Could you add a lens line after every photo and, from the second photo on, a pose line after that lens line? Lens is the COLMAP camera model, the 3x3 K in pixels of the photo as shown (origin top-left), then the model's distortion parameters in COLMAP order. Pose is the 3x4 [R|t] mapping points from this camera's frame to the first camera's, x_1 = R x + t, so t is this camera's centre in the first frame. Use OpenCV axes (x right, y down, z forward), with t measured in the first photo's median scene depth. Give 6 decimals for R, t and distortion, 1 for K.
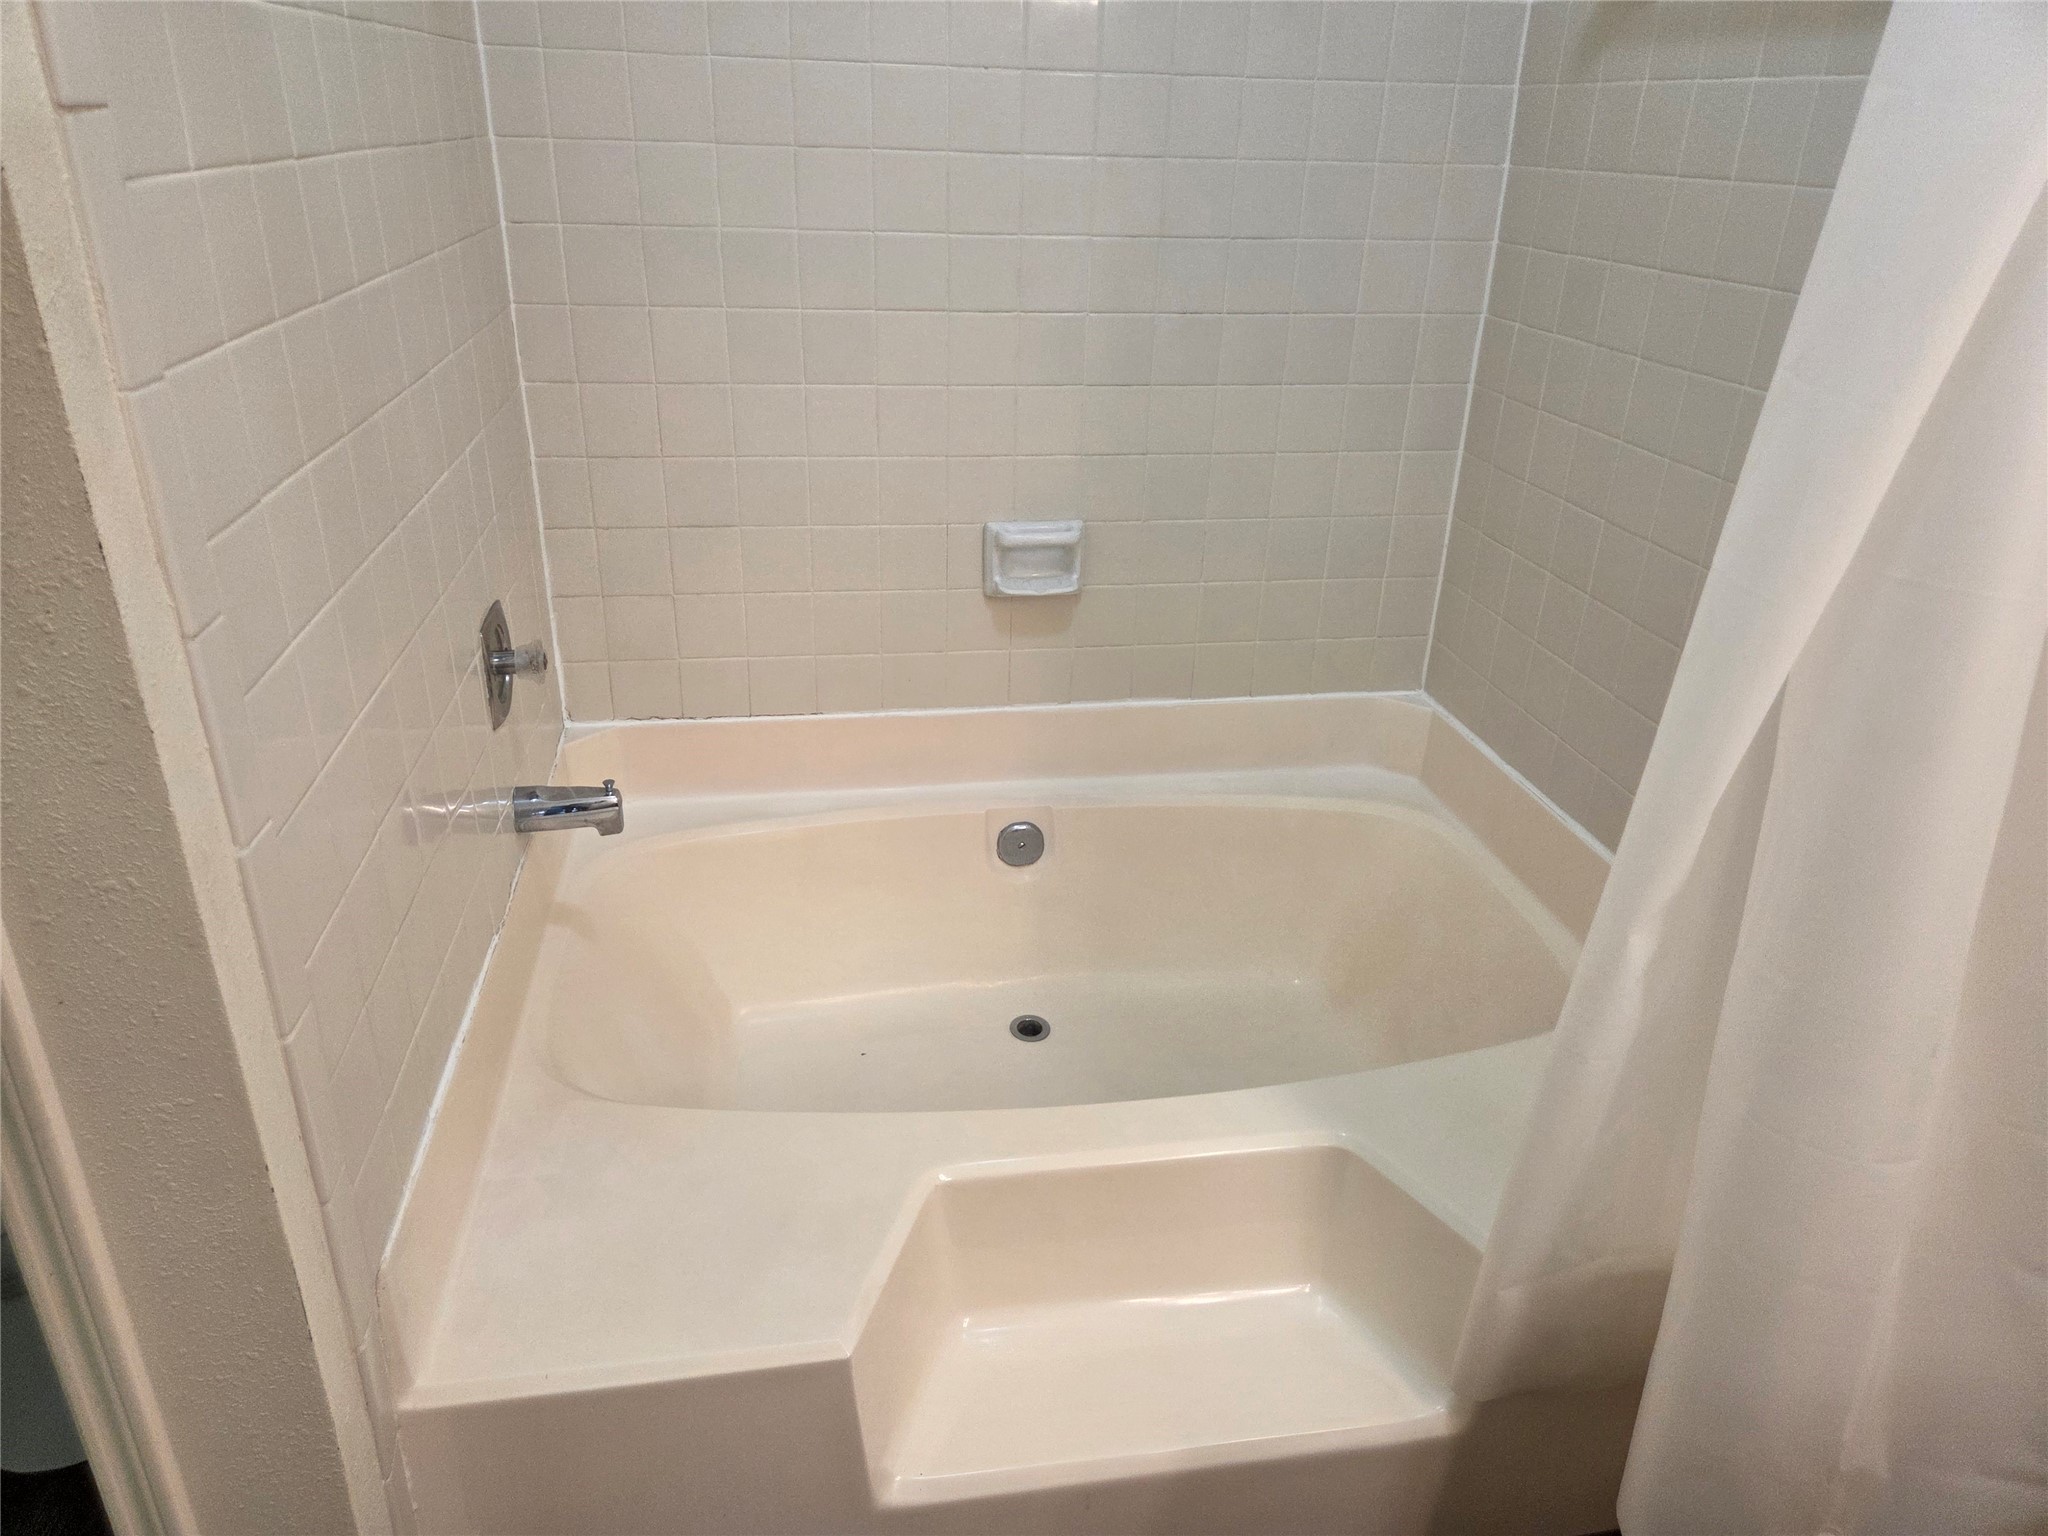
lens RADIAL K [[1373.7, 0, 1024.7], [0, 1373.7, 750.1], [0, 0, 1]] dist [0.091476, -0.083200]
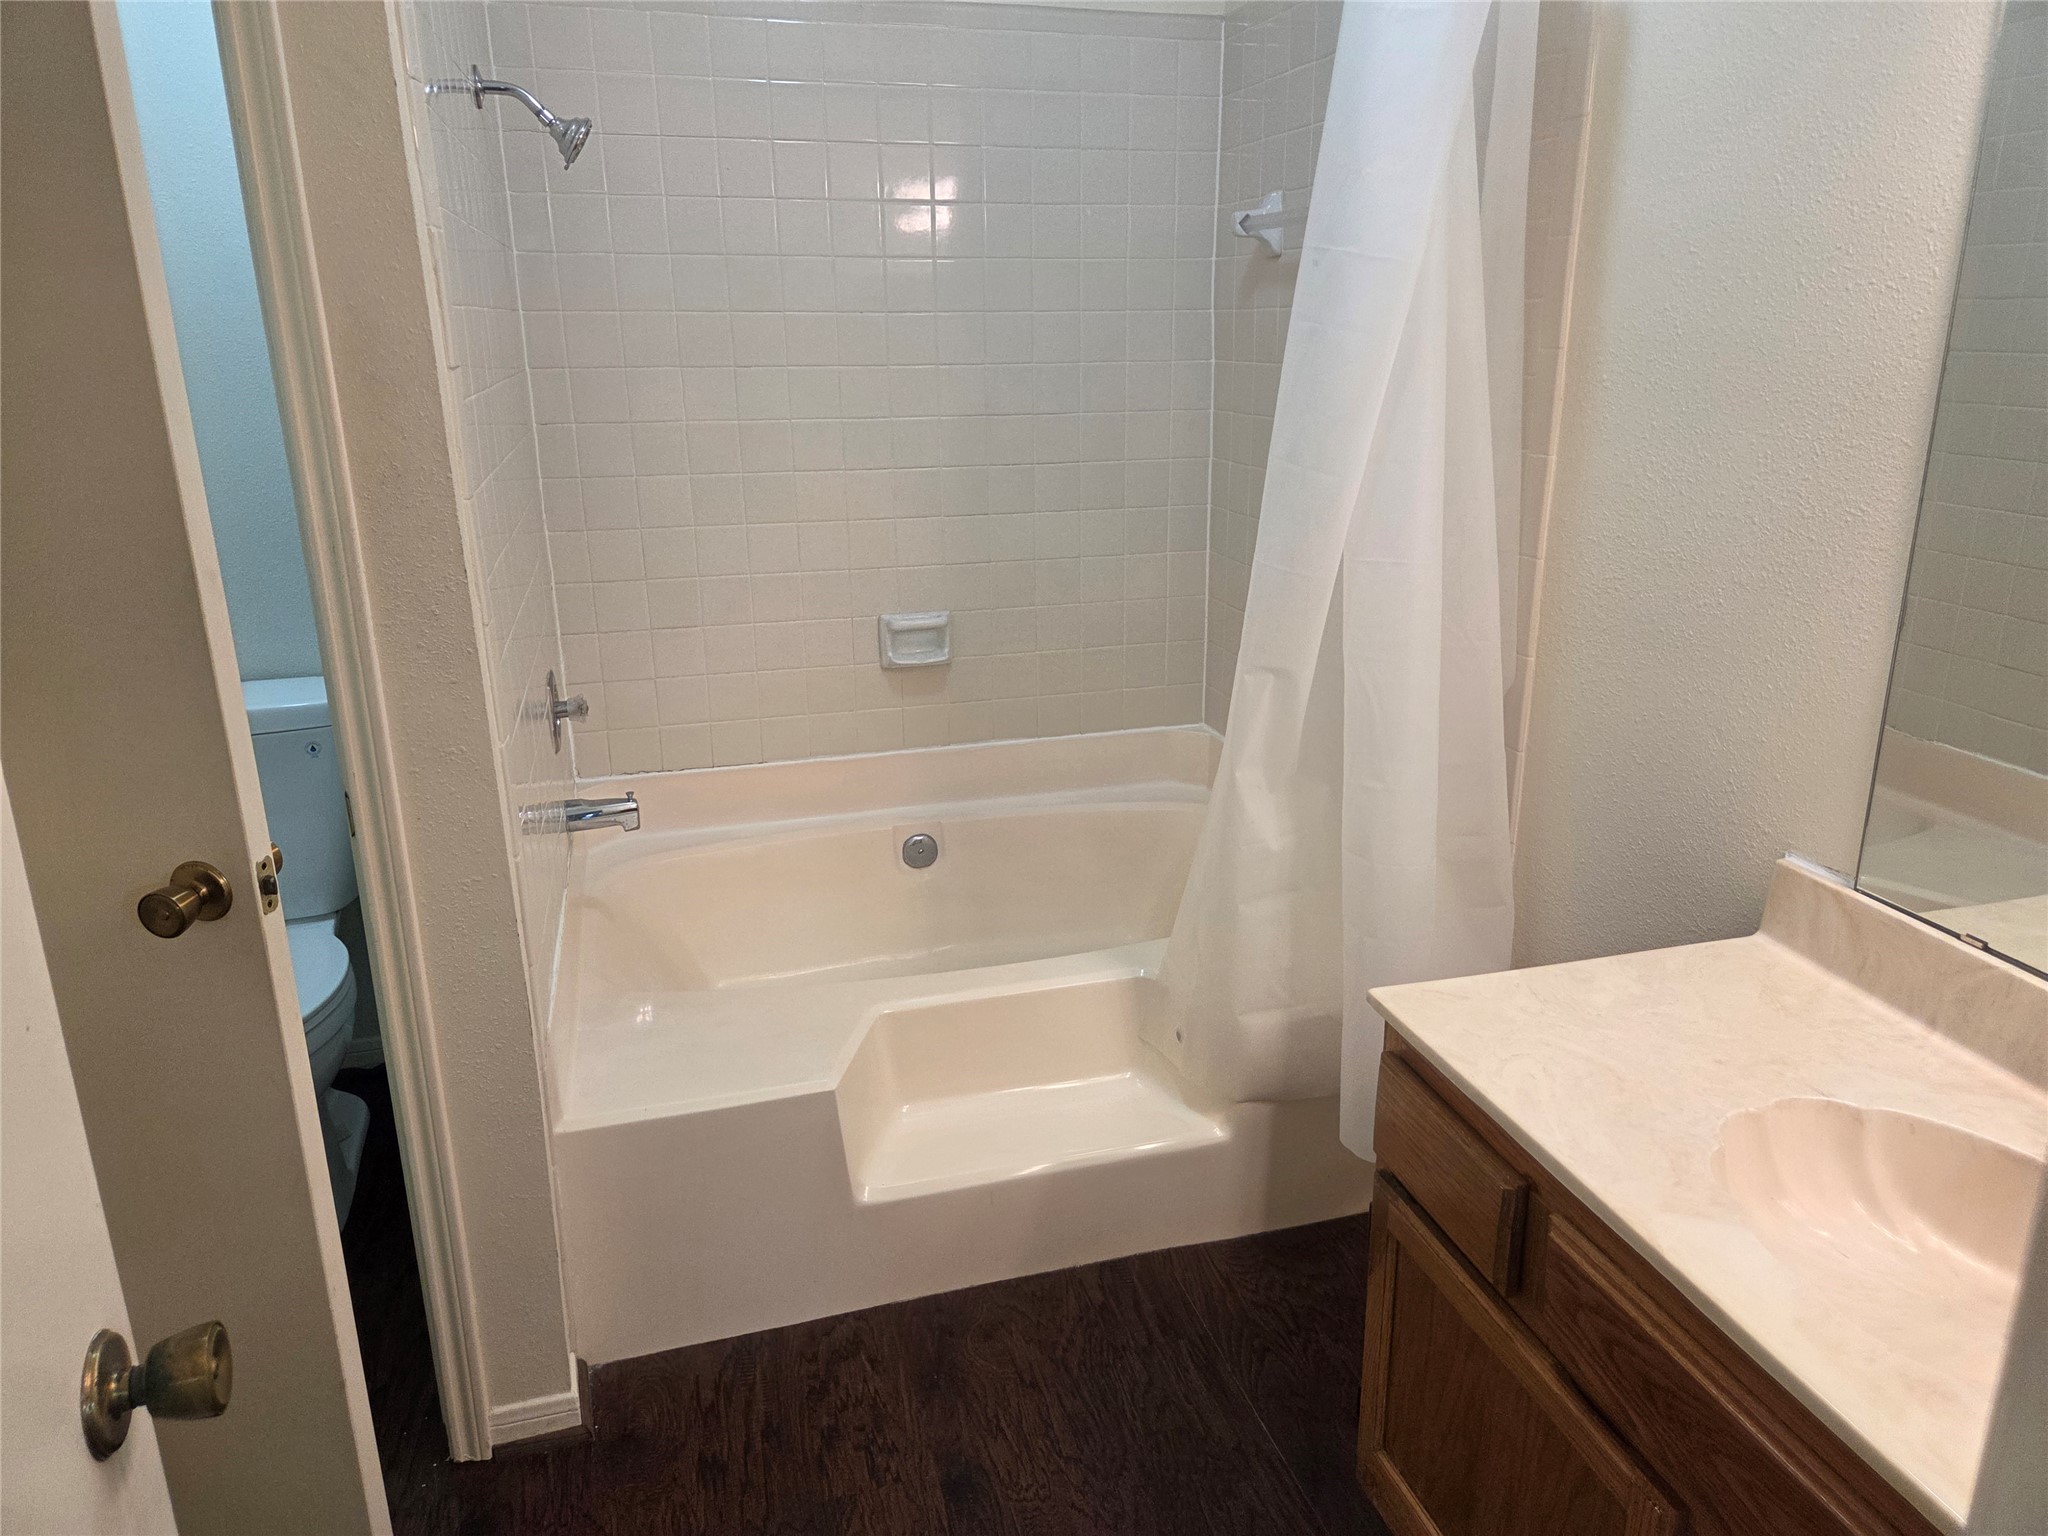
lens RADIAL K [[1373.7, 0, 1024.7], [0, 1373.7, 750.1], [0, 0, 1]] dist [0.091476, -0.083200]
pose [[0.994013, -0.065412, 0.087516, -0.013212], [0.076022, 0.989369, -0.123972, 0.156635], [-0.078476, 0.129883, 0.988419, -0.381105]]
